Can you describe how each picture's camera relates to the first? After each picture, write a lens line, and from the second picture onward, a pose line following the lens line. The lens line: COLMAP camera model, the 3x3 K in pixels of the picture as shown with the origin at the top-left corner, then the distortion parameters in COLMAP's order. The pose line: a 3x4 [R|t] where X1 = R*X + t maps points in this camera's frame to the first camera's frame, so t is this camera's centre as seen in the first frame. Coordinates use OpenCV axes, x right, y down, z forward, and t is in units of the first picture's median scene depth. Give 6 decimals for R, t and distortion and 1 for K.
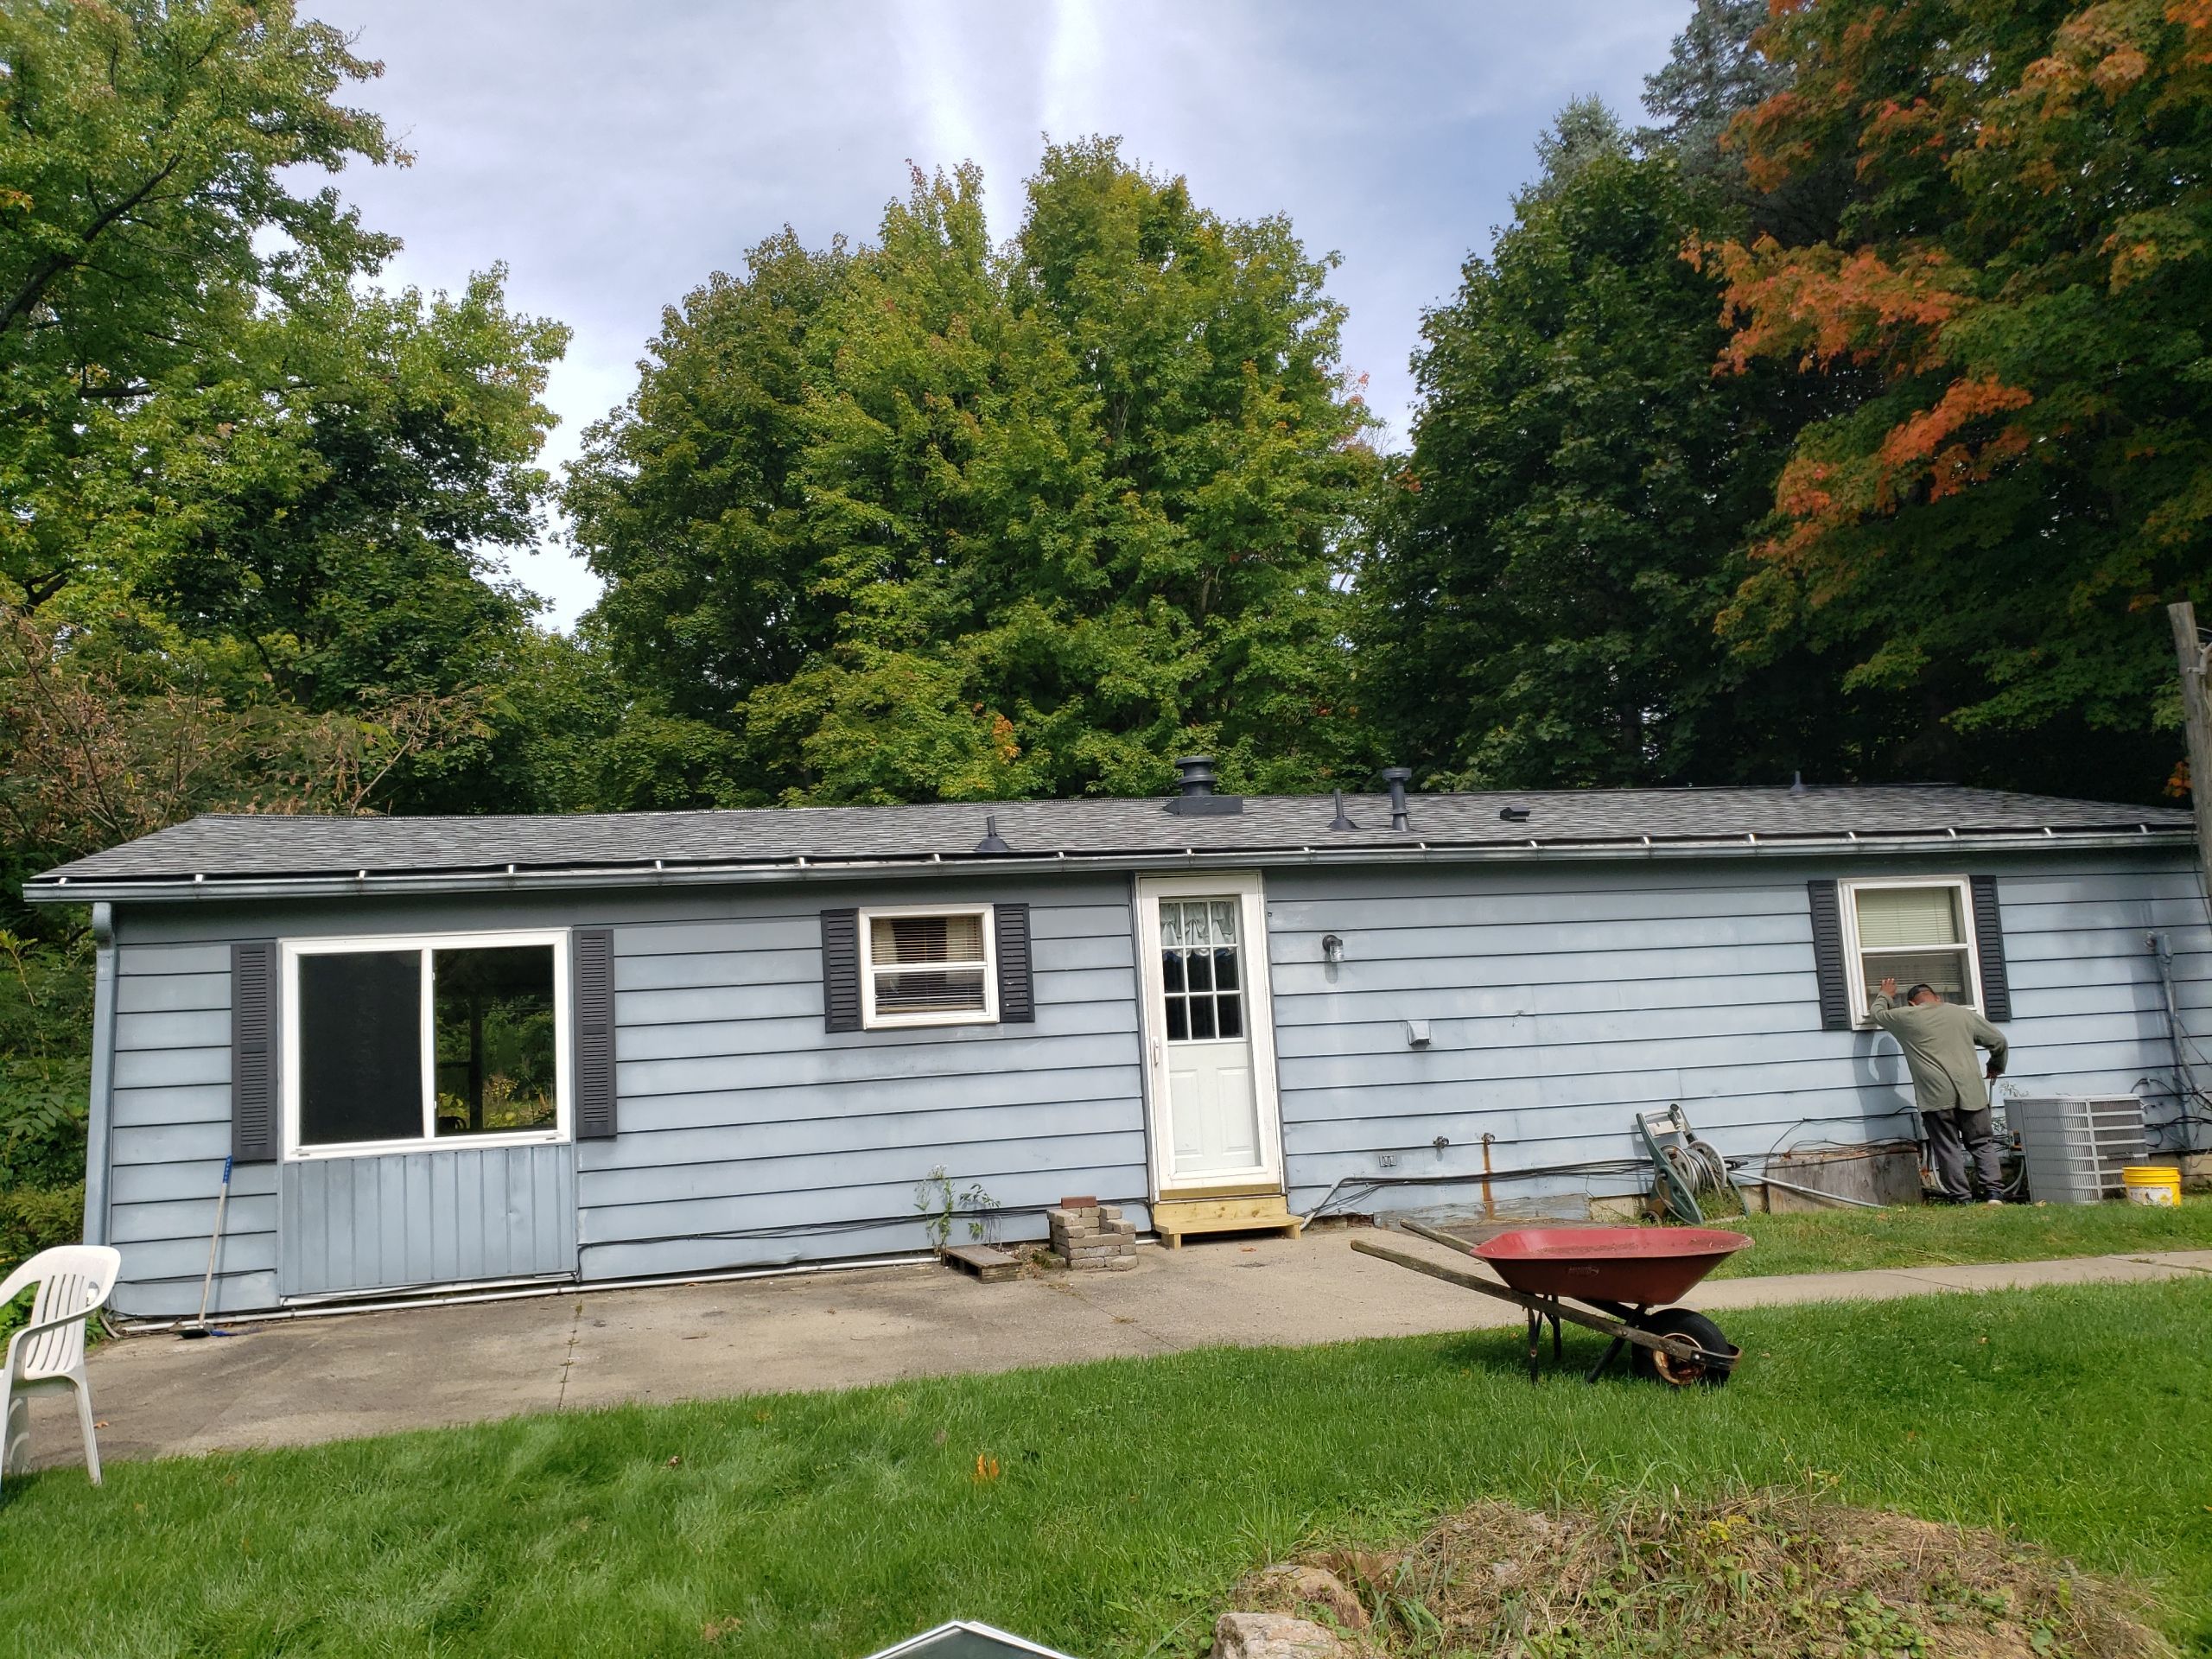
lens RADIAL K [[1779.6, 0, 1173.7], [0, 1779.6, 865.3], [0, 0, 1]] dist [0.125420, -0.355165]
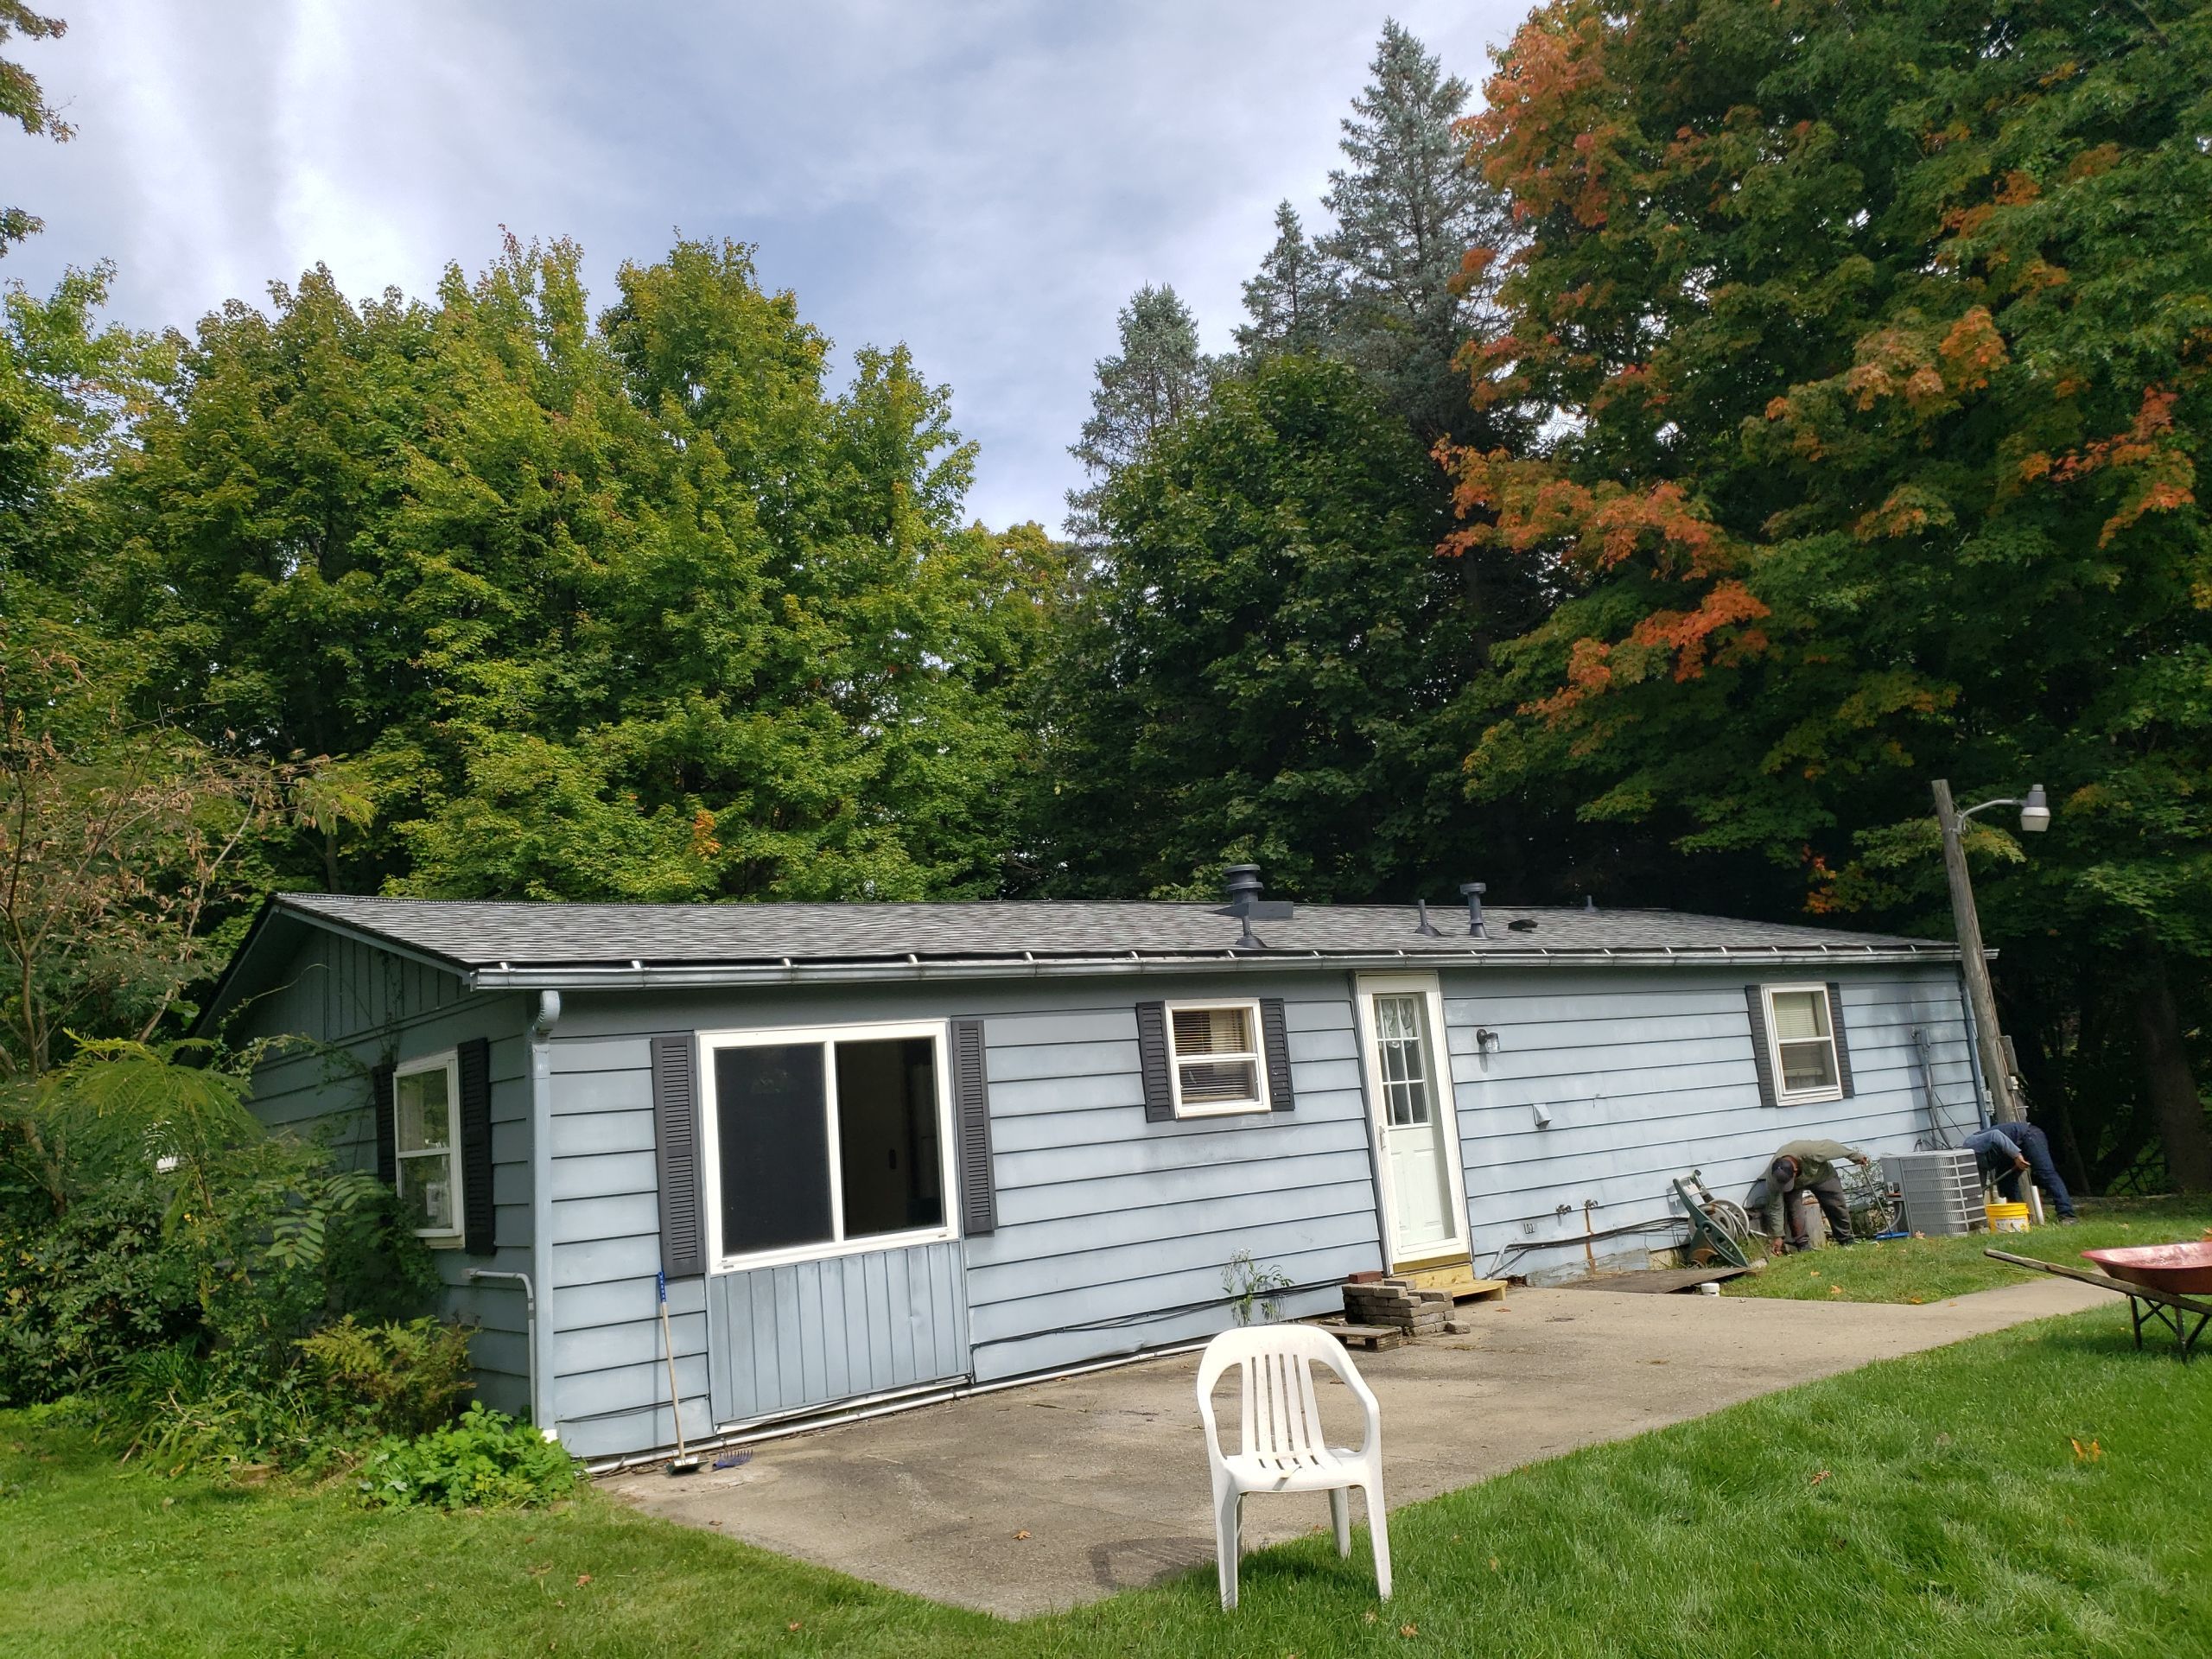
lens RADIAL K [[1796.7, 0, 1106.0], [0, 1796.7, 829.5], [0, 0, 1]] dist [0.050681, -0.147566]
pose [[0.904901, 0.045852, 0.423144, -0.621407], [-0.011100, 0.996384, -0.084231, 0.011819], [-0.425476, 0.071524, 0.902139, 0.057597]]
